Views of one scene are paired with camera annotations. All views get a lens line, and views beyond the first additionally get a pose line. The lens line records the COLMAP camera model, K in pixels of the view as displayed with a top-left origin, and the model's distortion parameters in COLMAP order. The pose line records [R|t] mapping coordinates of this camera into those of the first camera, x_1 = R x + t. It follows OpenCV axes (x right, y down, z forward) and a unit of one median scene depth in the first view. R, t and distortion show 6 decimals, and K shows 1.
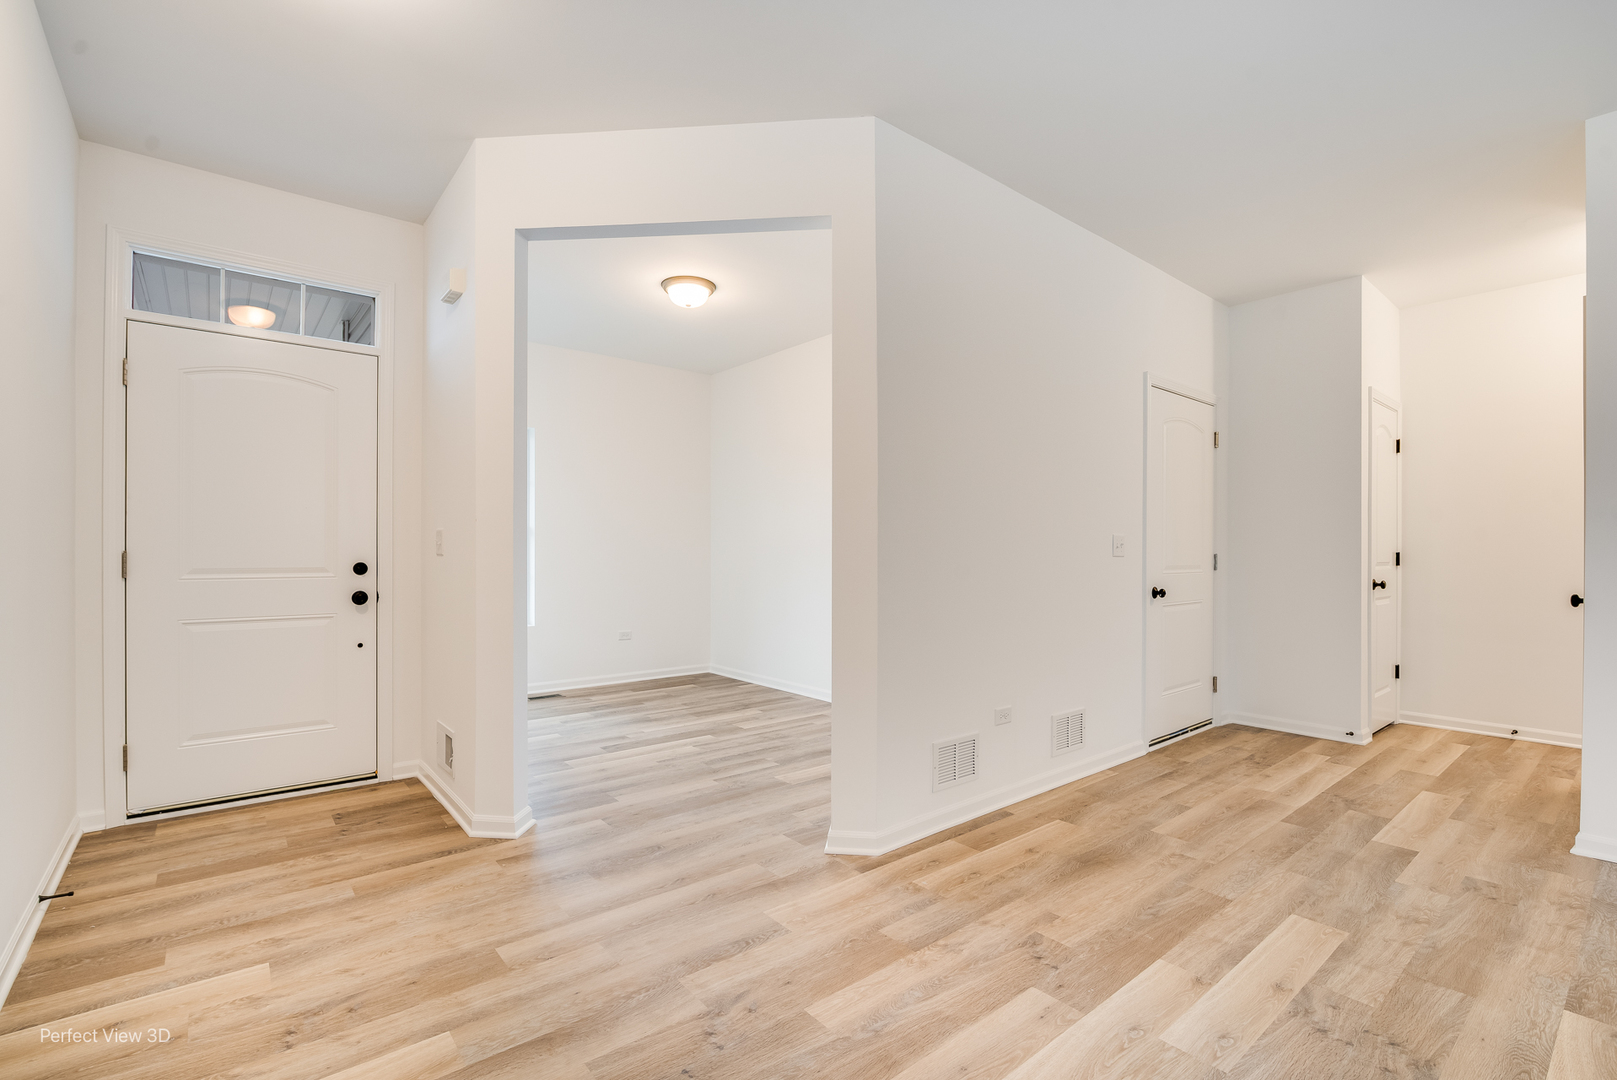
lens RADIAL K [[741.9, 0, 807.5], [0, 741.9, 549.7], [0, 0, 1]] dist [-0.003184, -0.000105]
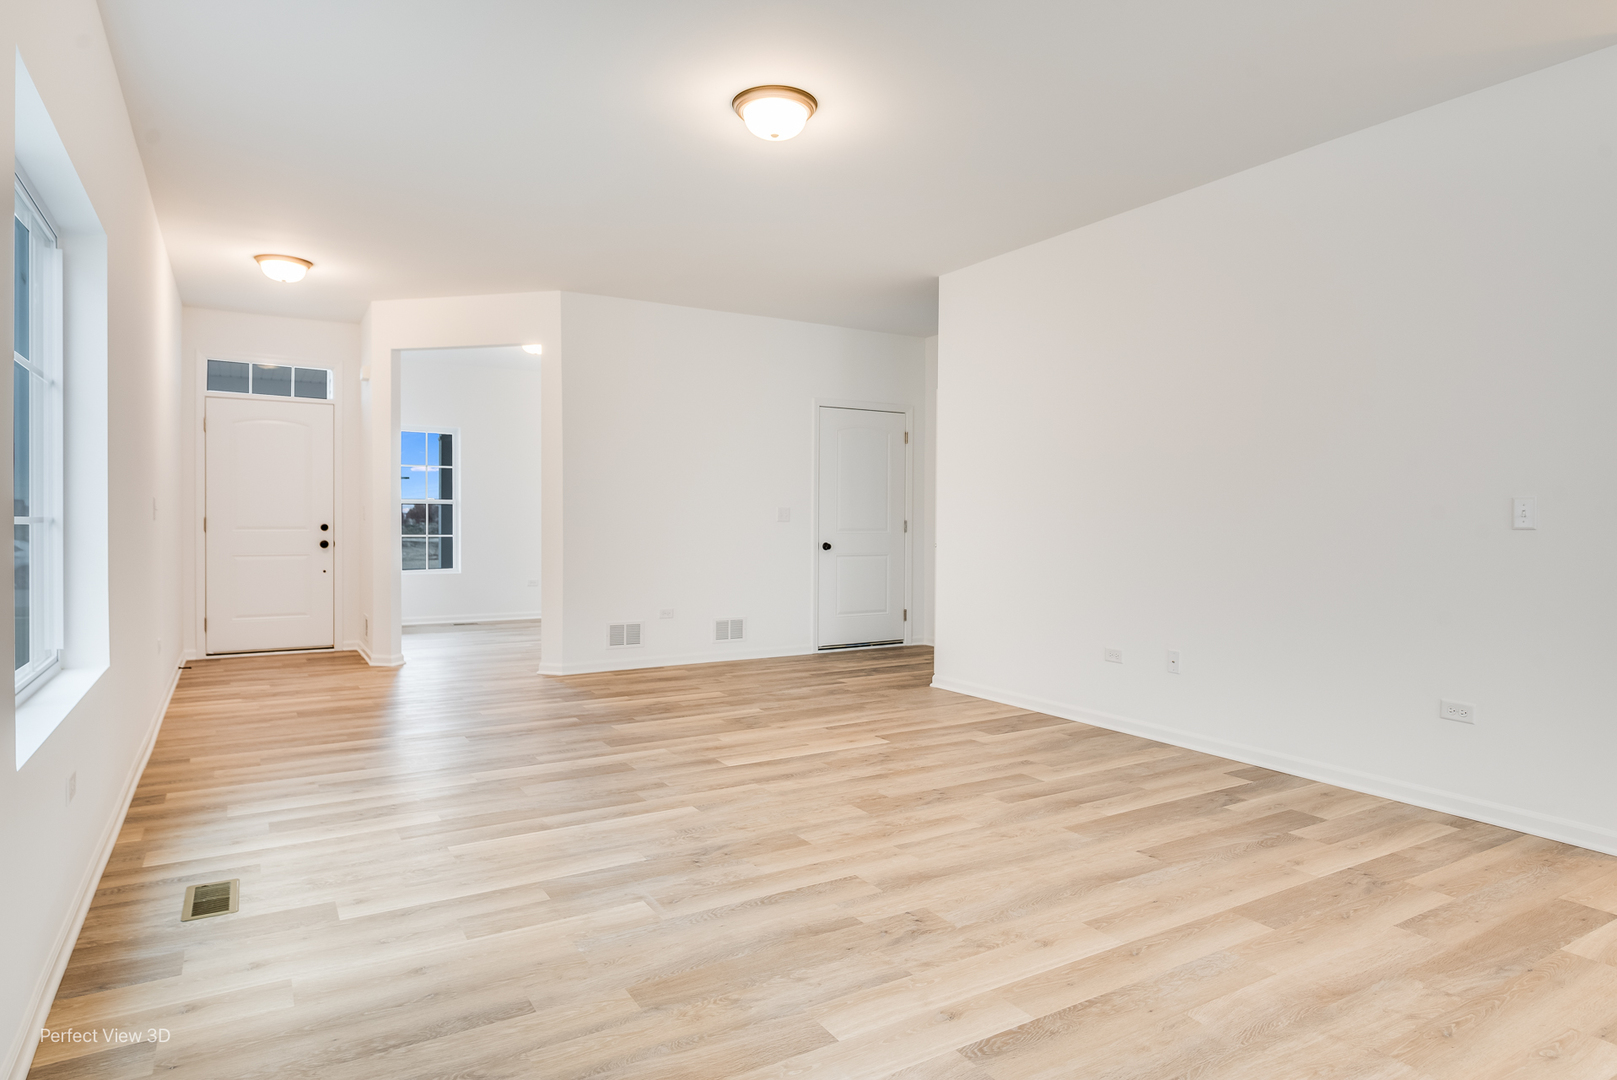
lens RADIAL K [[933.9, 0, 809.8], [0, 933.9, 529.8], [0, 0, 1]] dist [0.002334, 0.000858]
pose [[0.990568, 0.002027, -0.137004, 0.907602], [-0.000925, 0.999967, 0.008103, 0.013475], [0.137015, -0.007900, 0.990537, -1.117859]]
